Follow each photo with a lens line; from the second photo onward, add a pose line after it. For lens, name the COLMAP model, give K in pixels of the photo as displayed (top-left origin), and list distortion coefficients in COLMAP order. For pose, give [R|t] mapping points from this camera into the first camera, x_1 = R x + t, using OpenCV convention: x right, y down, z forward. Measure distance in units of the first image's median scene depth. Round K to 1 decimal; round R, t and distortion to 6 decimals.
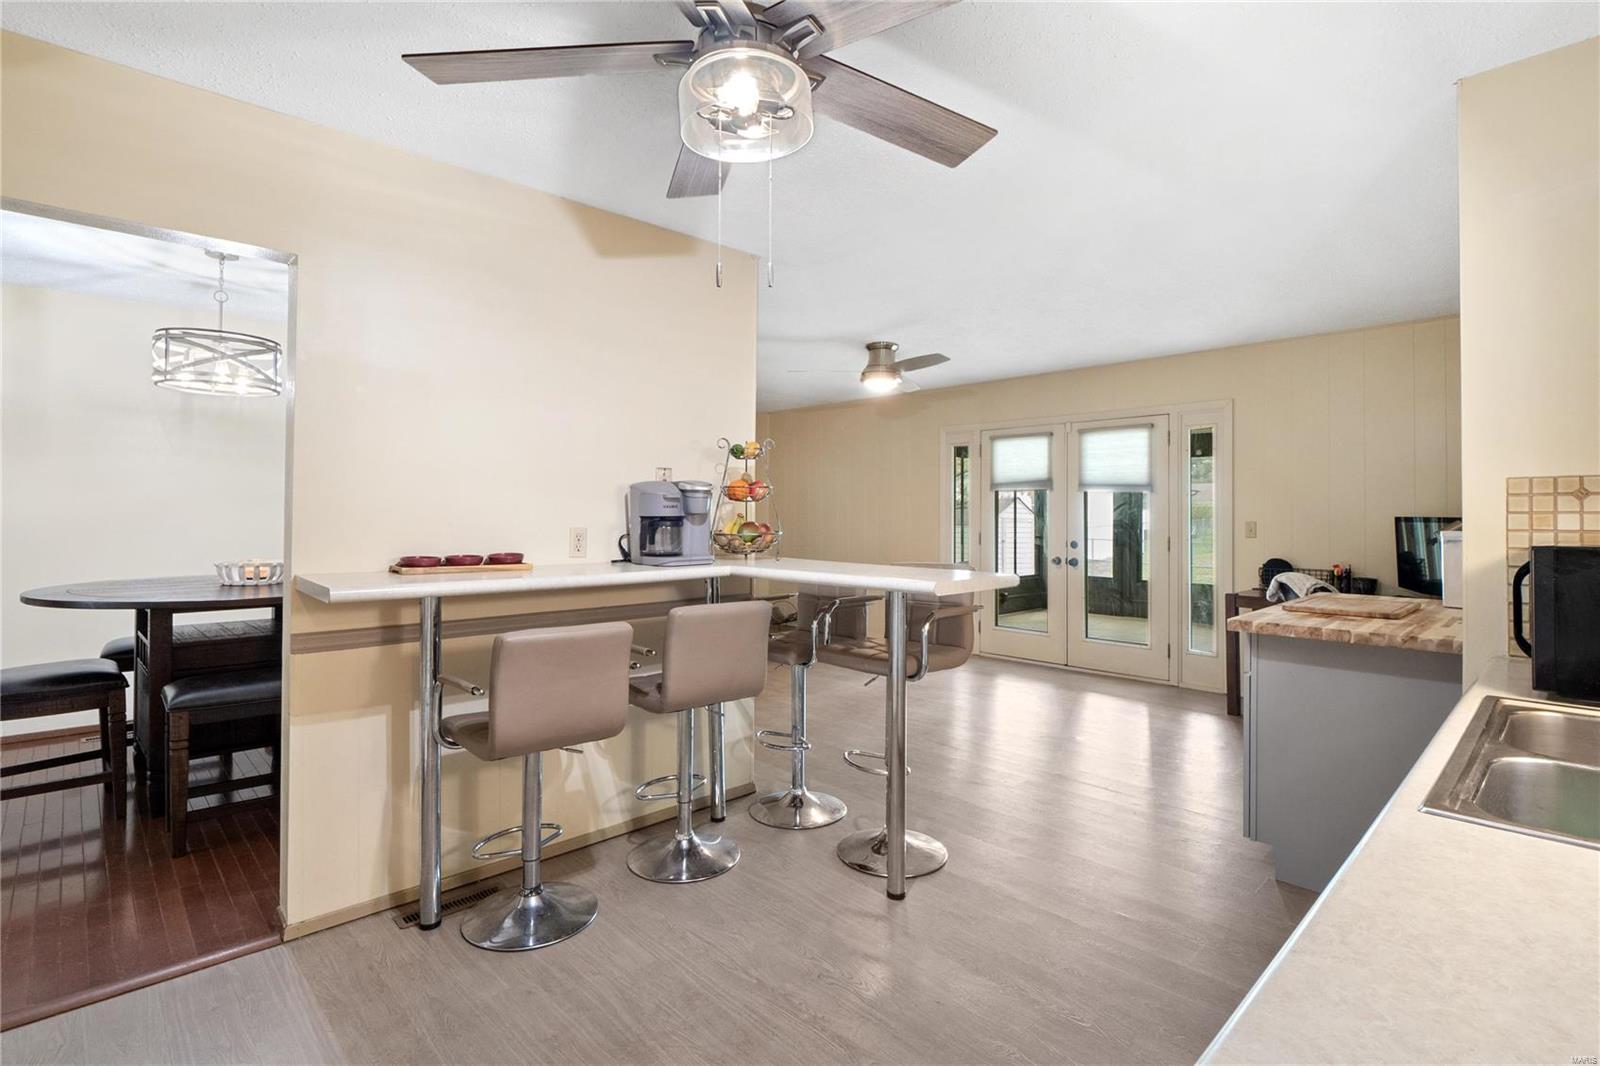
lens RADIAL K [[756.2, 0, 822.8], [0, 756.2, 510.0], [0, 0, 1]] dist [0.001859, -0.000450]
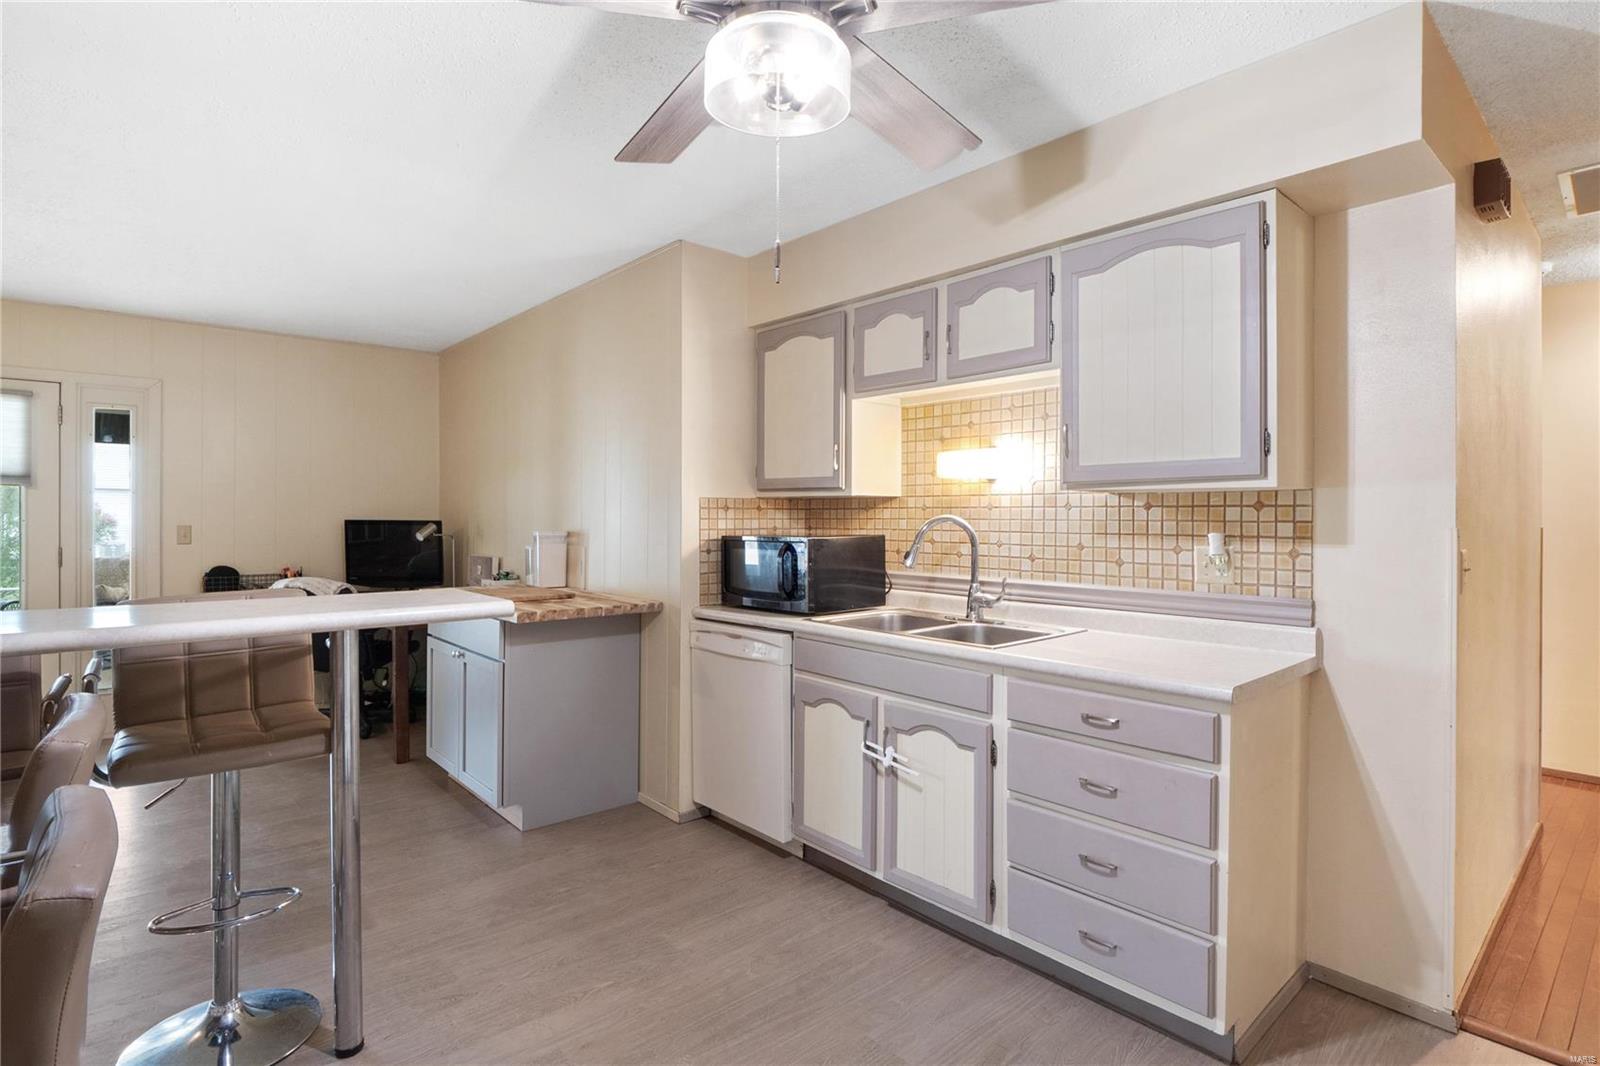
lens RADIAL K [[774.1, 0, 807.8], [0, 774.1, 524.4], [0, 0, 1]] dist [-0.029497, 0.000747]
pose [[0.044662, -0.008431, 0.998967, -0.242990], [-0.009337, 0.999917, 0.008856, -0.000448], [-0.998959, -0.009722, 0.044579, 0.218191]]
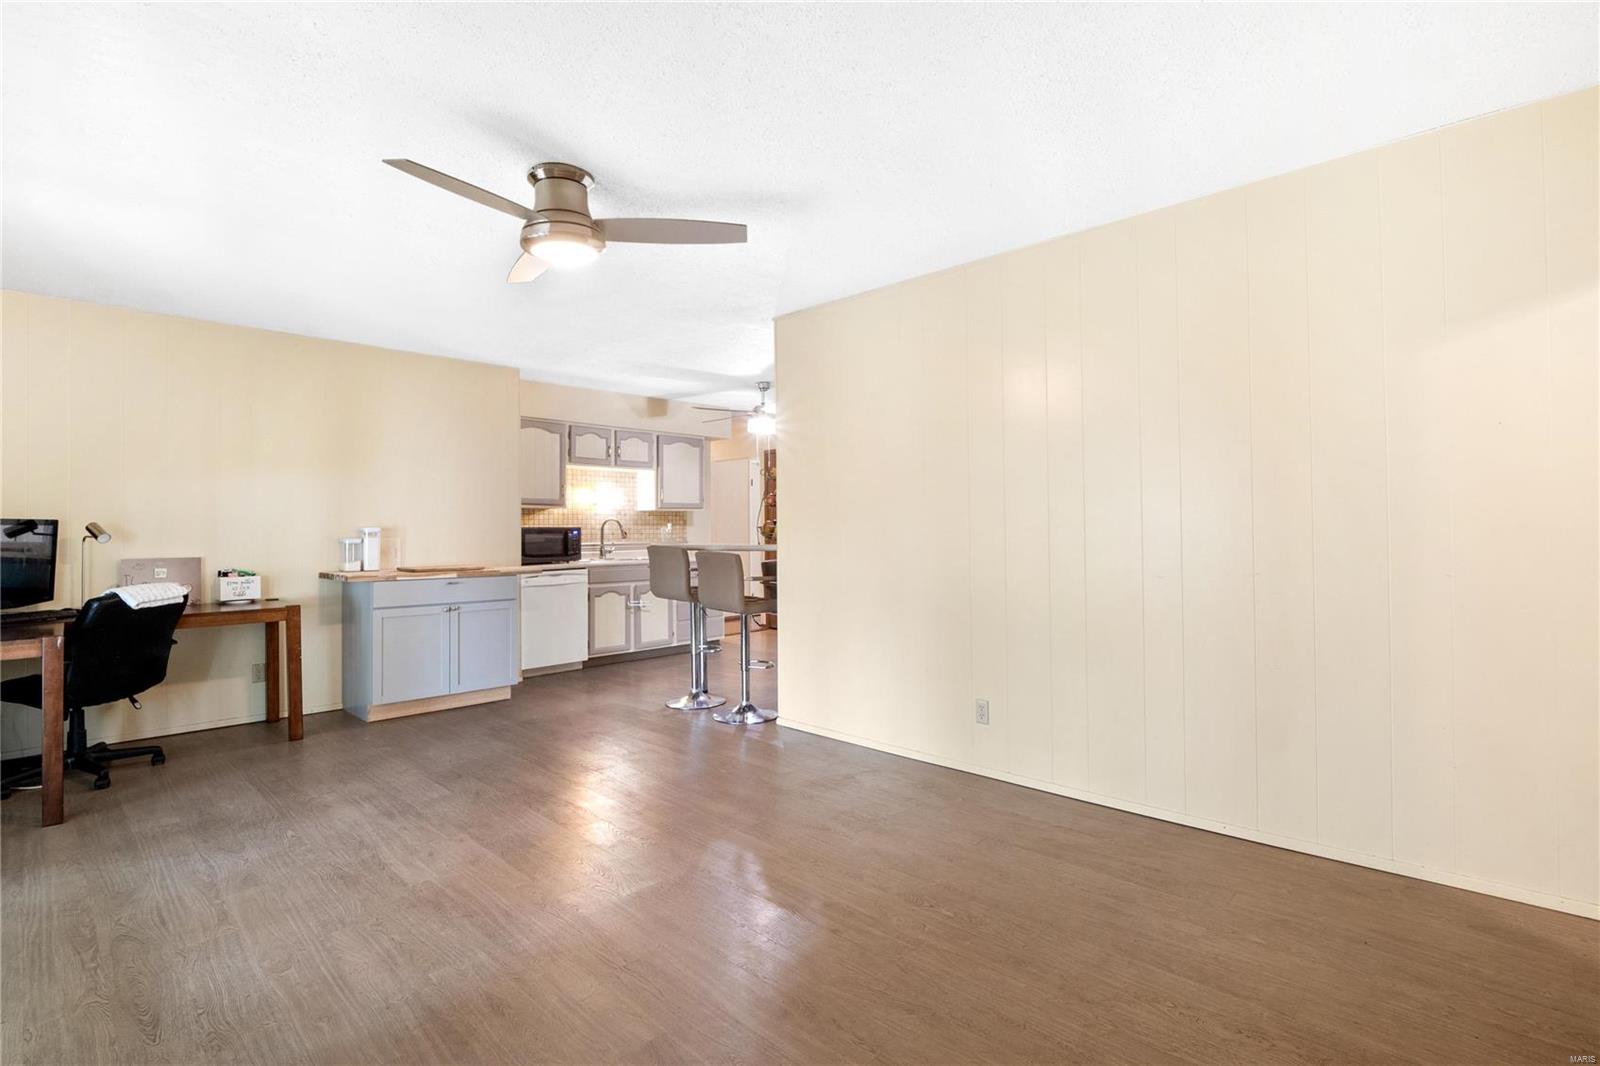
lens RADIAL K [[756.2, 0, 798.7], [0, 756.2, 528.8], [0, 0, 1]] dist [0.001859, -0.000450]
pose [[-0.999765, 0.007768, -0.020222, -0.051607], [0.007856, 0.999960, -0.004282, 0.021328], [0.020188, -0.004440, -0.999786, 1.298405]]
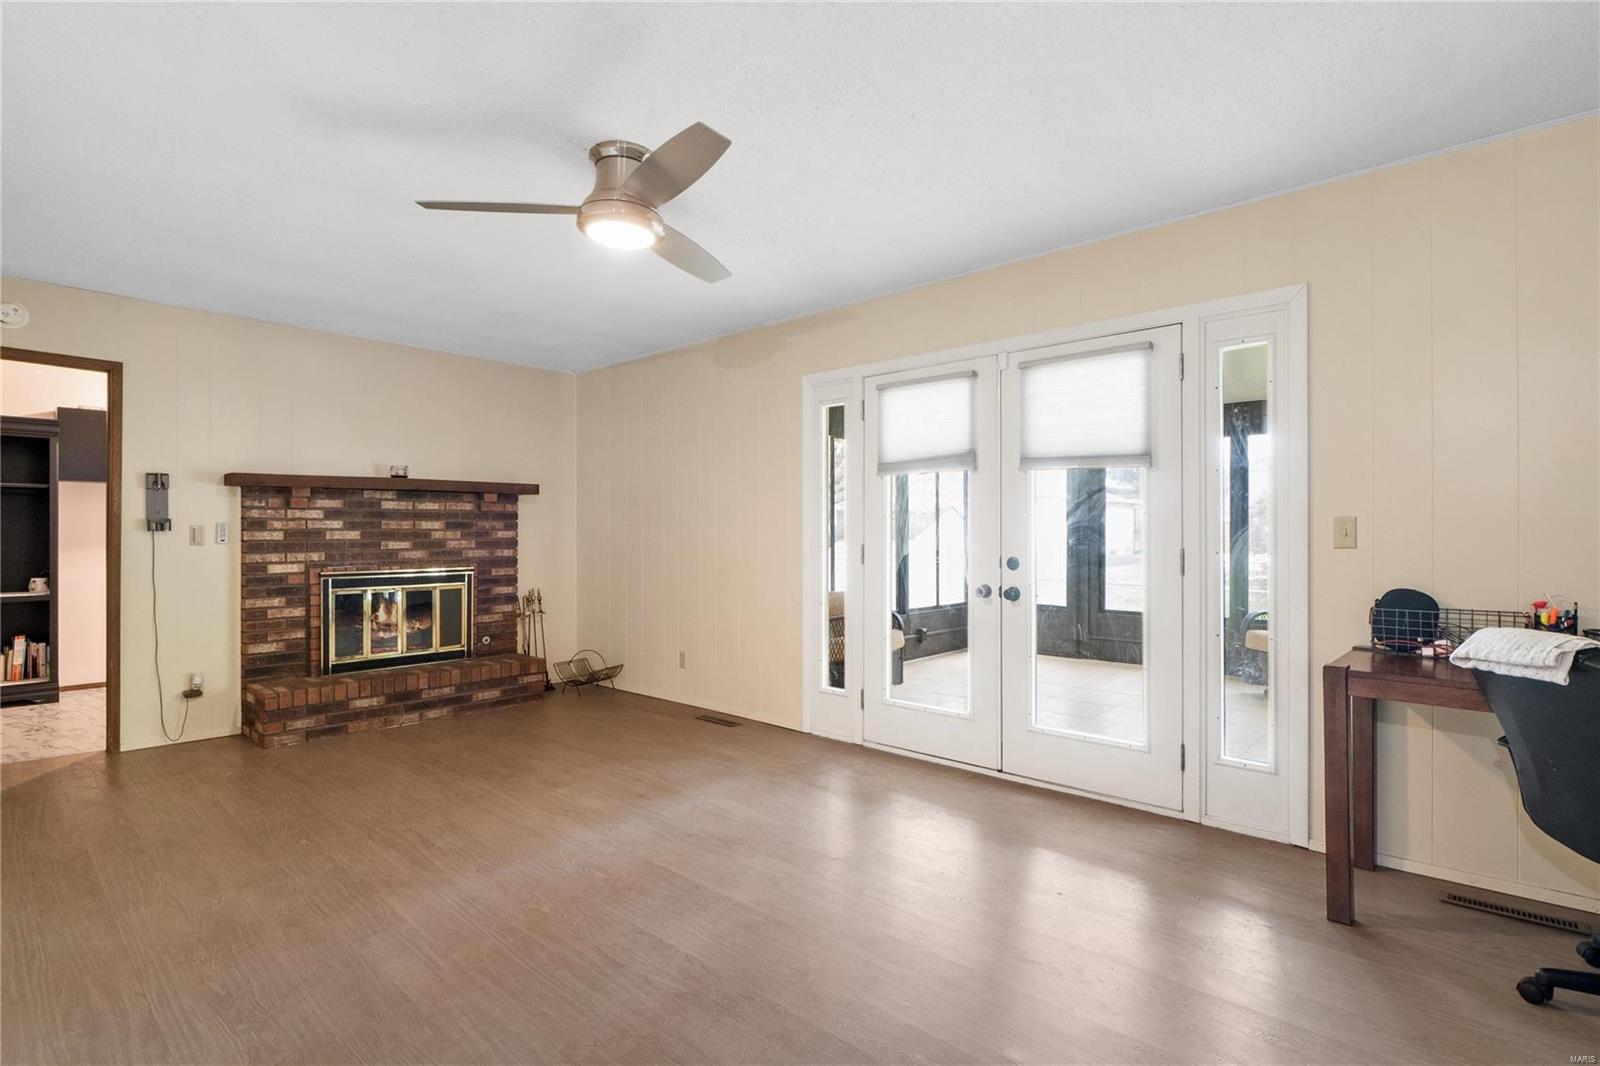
lens RADIAL K [[774.1, 0, 804.2], [0, 774.1, 521.7], [0, 0, 1]] dist [-0.029497, 0.000747]
pose [[0.998306, -0.001987, 0.058140, 0.146876], [0.002206, 0.999991, -0.003690, 0.017466], [-0.058132, 0.003812, 0.998302, 0.445010]]
